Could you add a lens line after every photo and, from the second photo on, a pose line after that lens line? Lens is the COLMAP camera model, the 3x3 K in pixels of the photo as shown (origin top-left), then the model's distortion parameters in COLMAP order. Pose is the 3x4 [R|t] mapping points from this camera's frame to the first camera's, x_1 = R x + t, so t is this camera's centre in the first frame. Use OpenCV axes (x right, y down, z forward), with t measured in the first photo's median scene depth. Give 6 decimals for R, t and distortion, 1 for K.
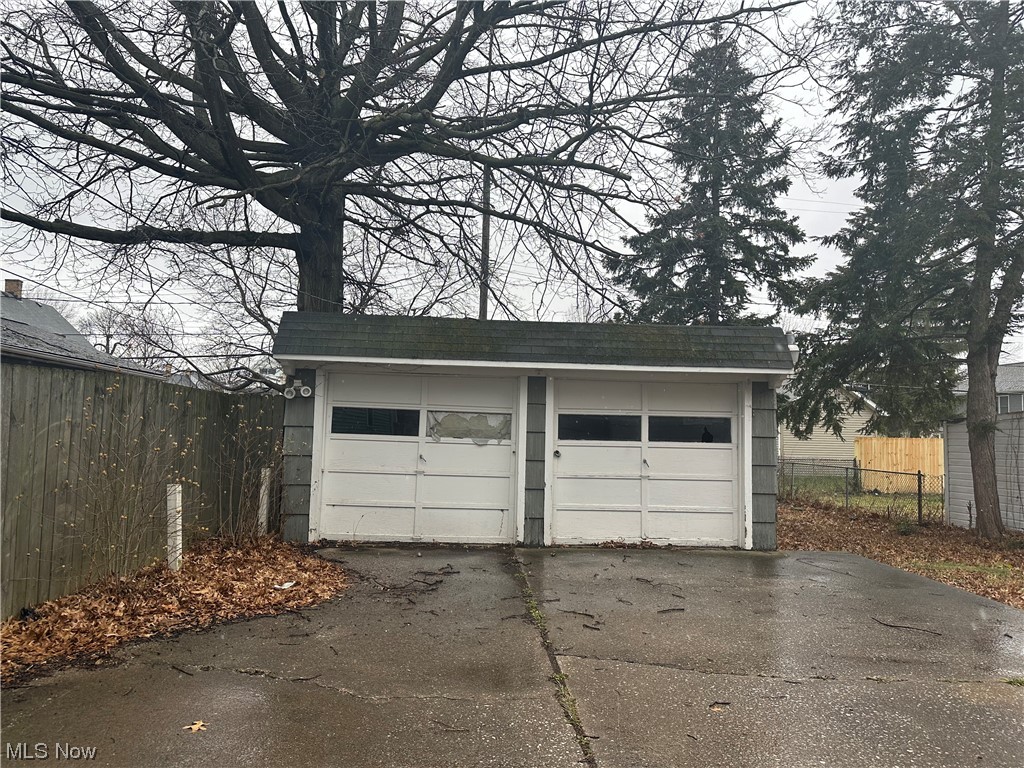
lens RADIAL K [[715.7, 0, 512.0], [0, 715.7, 384.0], [0, 0, 1]] dist [0.127775, -0.172779]
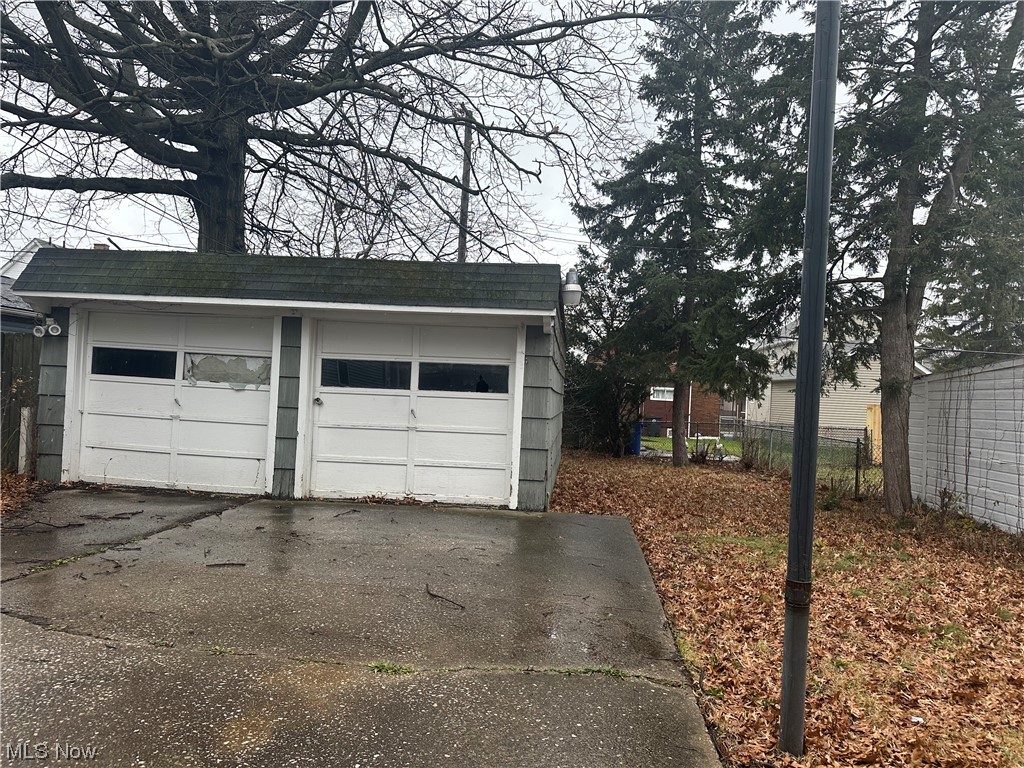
lens RADIAL K [[715.7, 0, 512.0], [0, 715.7, 384.0], [0, 0, 1]] dist [0.127775, -0.172779]
pose [[0.987745, 0.019215, -0.154886, 0.457040], [-0.012004, 0.998806, 0.047357, 0.027960], [0.155611, -0.044917, 0.986797, 0.118614]]
